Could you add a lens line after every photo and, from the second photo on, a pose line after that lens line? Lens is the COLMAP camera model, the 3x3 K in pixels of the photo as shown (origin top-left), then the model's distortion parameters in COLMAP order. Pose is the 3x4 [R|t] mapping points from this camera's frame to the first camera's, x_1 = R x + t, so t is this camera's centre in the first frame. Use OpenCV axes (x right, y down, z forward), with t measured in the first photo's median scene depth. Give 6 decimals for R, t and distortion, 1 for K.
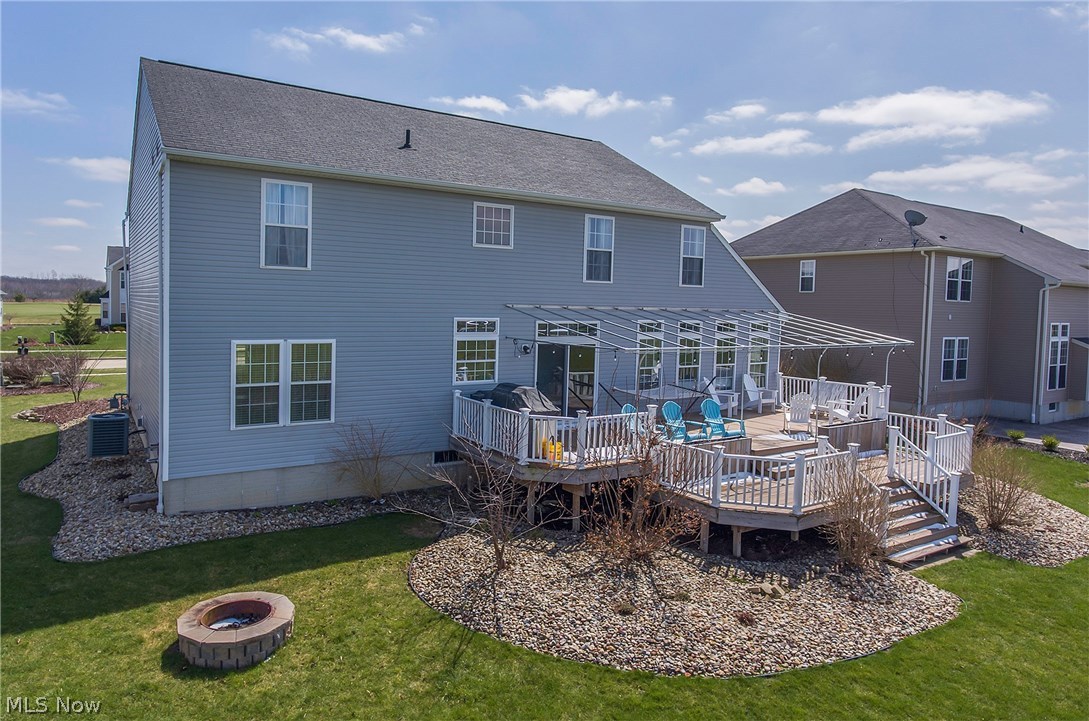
lens RADIAL K [[683.6, 0, 531.1], [0, 683.6, 343.1], [0, 0, 1]] dist [-0.004000, -0.000674]
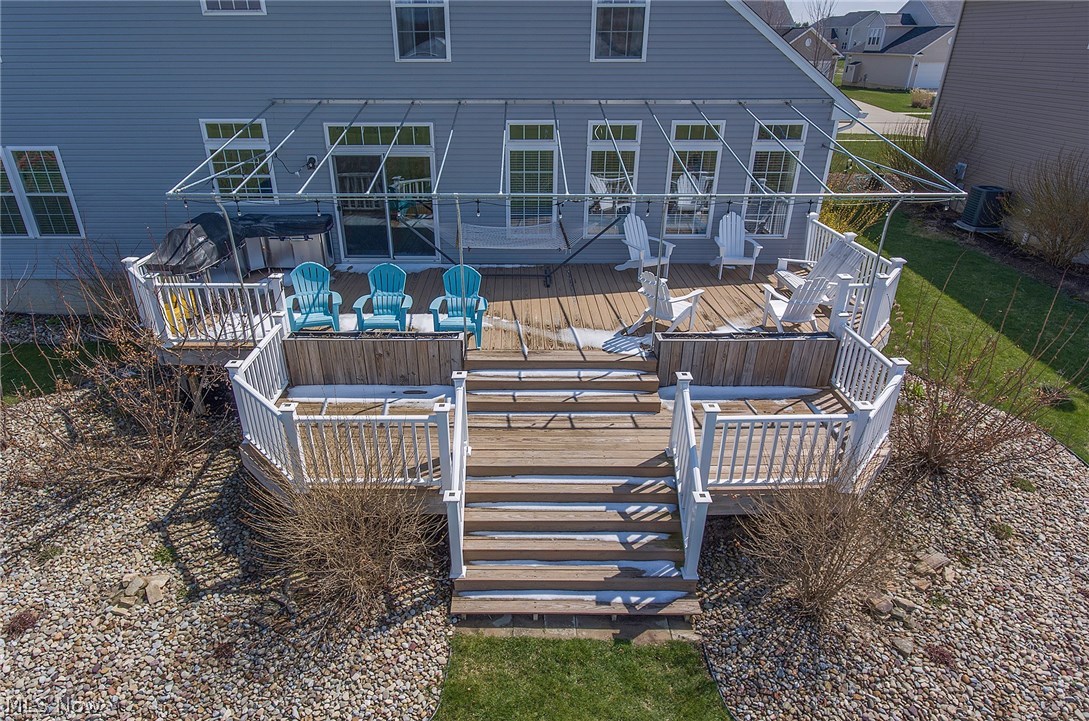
lens RADIAL K [[630.7, 0, 531.4], [0, 630.7, 376.8], [0, 0, 1]] dist [-0.002590, -0.000532]
pose [[0.844076, 0.233249, -0.482836, 0.729145], [-0.014187, 0.909837, 0.414724, -0.083893], [0.536036, -0.343208, 0.771280, 0.611540]]
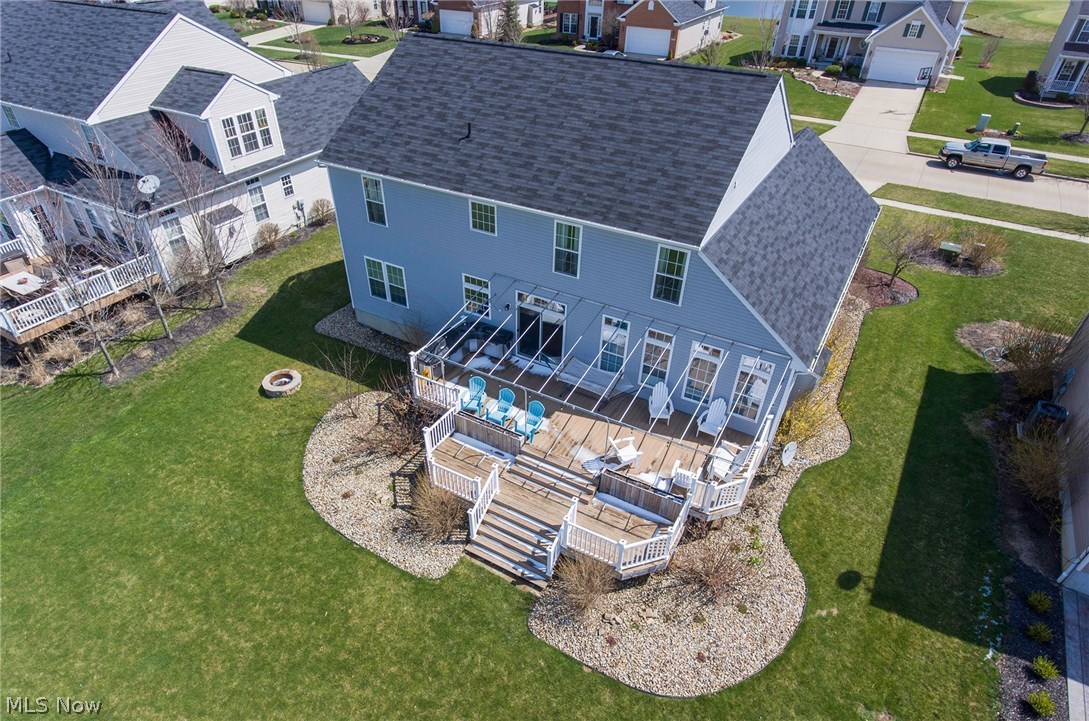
lens RADIAL K [[630.7, 0, 537.8], [0, 630.7, 443.4], [0, 0, 1]] dist [-0.002590, -0.000532]
pose [[0.451427, 0.576283, -0.681257, 1.339744], [-0.047130, 0.777811, 0.626728, -0.738015], [0.891062, -0.250814, 0.378286, 0.579874]]
